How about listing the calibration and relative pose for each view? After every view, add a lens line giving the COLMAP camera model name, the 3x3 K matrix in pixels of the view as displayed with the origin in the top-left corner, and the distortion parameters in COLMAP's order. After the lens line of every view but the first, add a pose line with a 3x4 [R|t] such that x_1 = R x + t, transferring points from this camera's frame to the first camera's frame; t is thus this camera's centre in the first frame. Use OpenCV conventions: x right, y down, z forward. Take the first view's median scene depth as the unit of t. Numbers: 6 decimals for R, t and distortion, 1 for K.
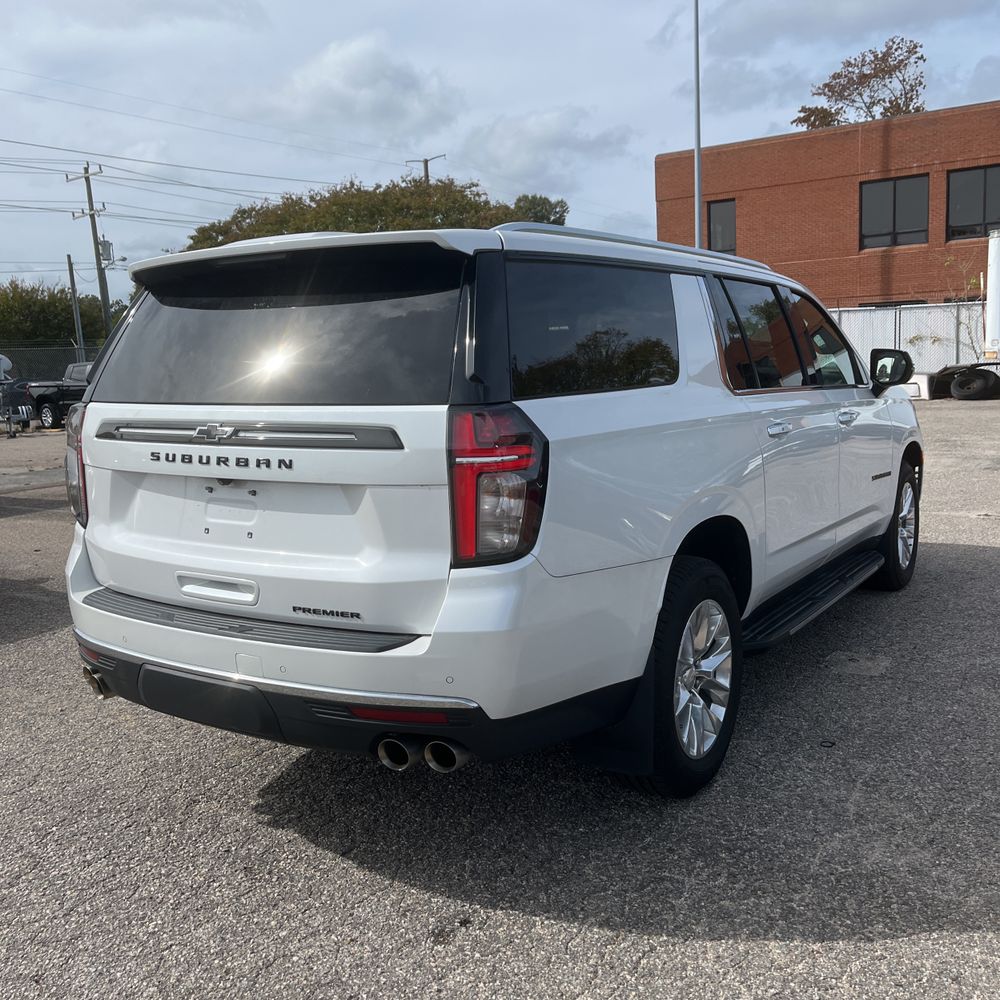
lens RADIAL K [[1006.2, 0, 484.1], [0, 1006.2, 504.6], [0, 0, 1]] dist [0.066019, -0.095875]
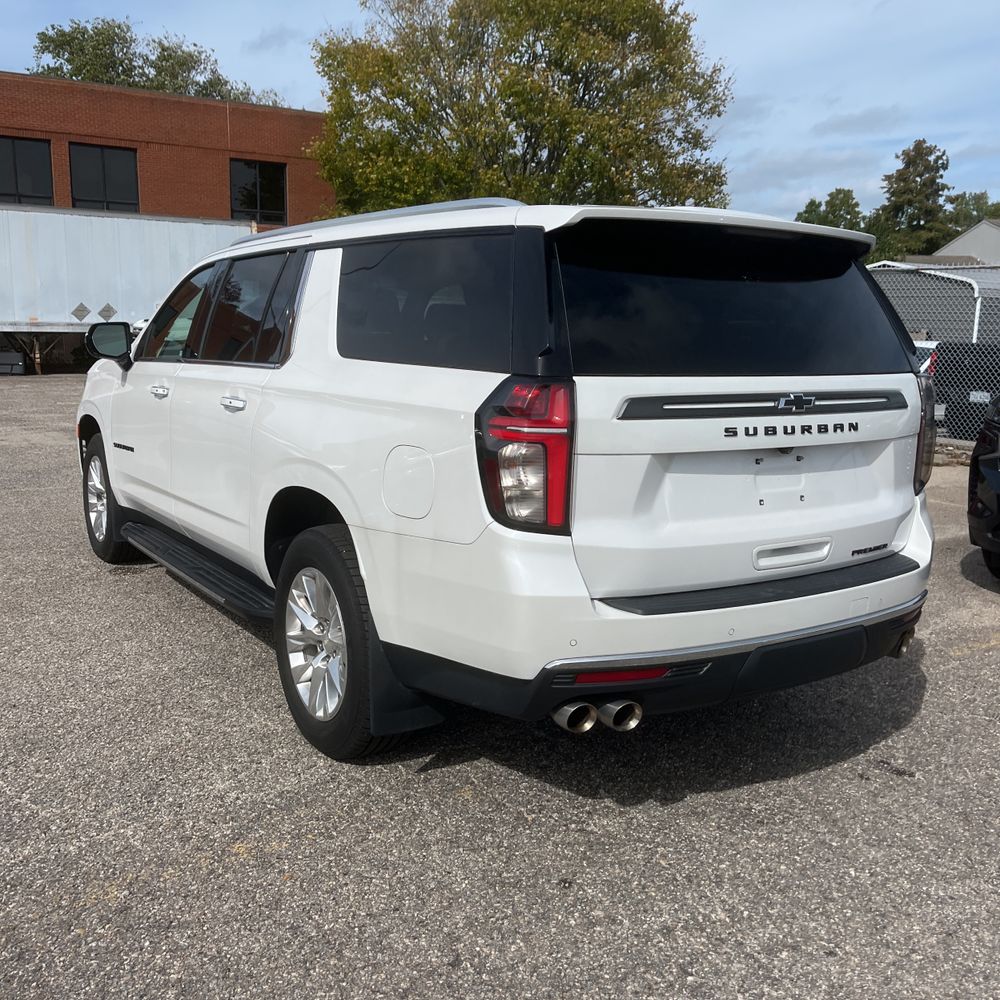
lens RADIAL K [[1006.2, 0, 484.1], [0, 1006.2, 504.6], [0, 0, 1]] dist [0.066019, -0.095875]
pose [[0.414734, -0.123001, 0.901591, -1.283620], [0.098797, 0.991051, 0.089759, -0.088360], [-0.904563, 0.051849, 0.423175, 0.819970]]
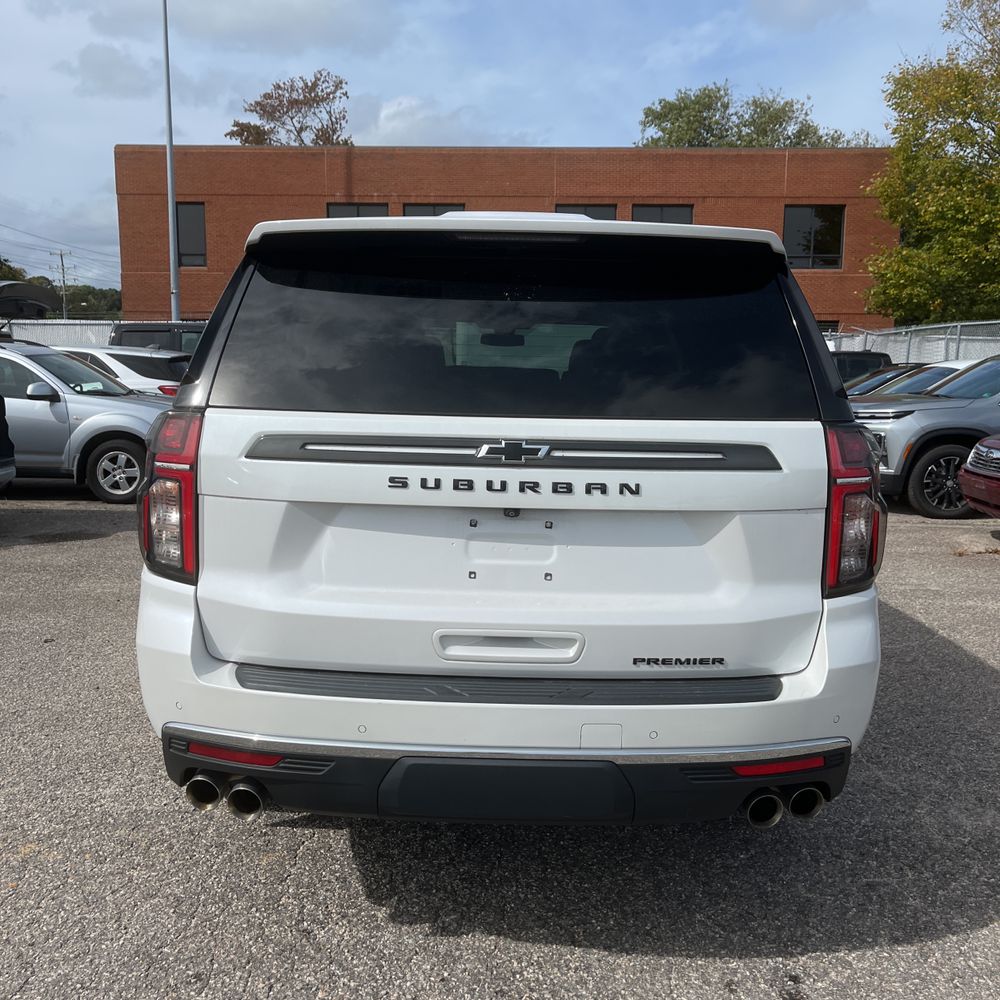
lens RADIAL K [[1006.2, 0, 484.1], [0, 1006.2, 504.6], [0, 0, 1]] dist [0.066019, -0.095875]
pose [[0.846789, -0.031704, 0.530983, -0.677880], [0.035431, 0.999367, 0.003167, -0.031328], [-0.530747, 0.016131, 0.847376, 0.326475]]
